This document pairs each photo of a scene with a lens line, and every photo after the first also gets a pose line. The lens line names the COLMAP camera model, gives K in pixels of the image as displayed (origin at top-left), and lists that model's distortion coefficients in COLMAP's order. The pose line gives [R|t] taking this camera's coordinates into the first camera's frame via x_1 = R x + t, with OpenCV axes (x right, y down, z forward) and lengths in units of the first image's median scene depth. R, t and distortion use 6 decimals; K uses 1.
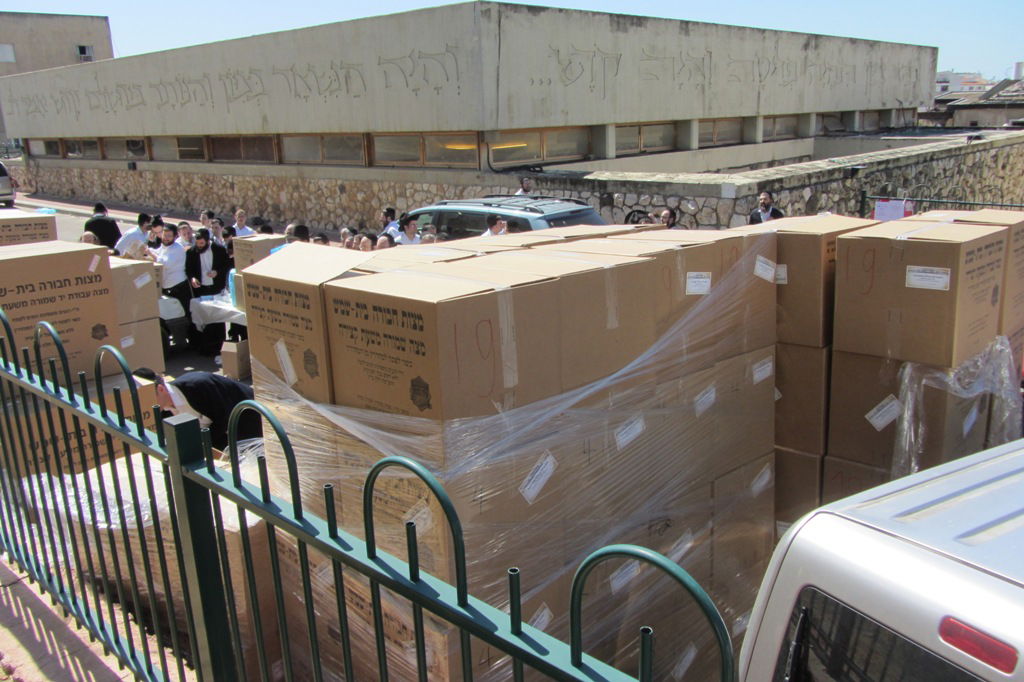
lens RADIAL K [[856.1, 0, 513.0], [0, 856.1, 338.9], [0, 0, 1]] dist [-0.030130, 0.014587]
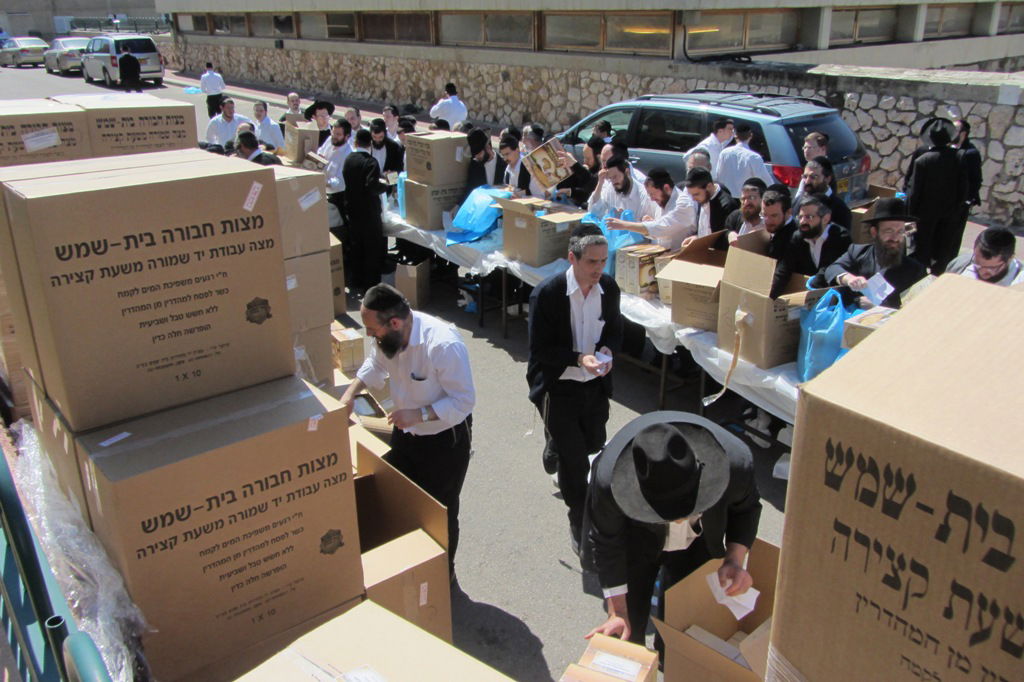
lens RADIAL K [[856.1, 0, 513.0], [0, 856.1, 338.9], [0, 0, 1]] dist [-0.030130, 0.014587]
pose [[0.987692, 0.072254, -0.138719, -0.048489], [-0.054800, 0.990546, 0.125763, -0.016166], [0.146495, -0.116614, 0.982314, 0.093681]]
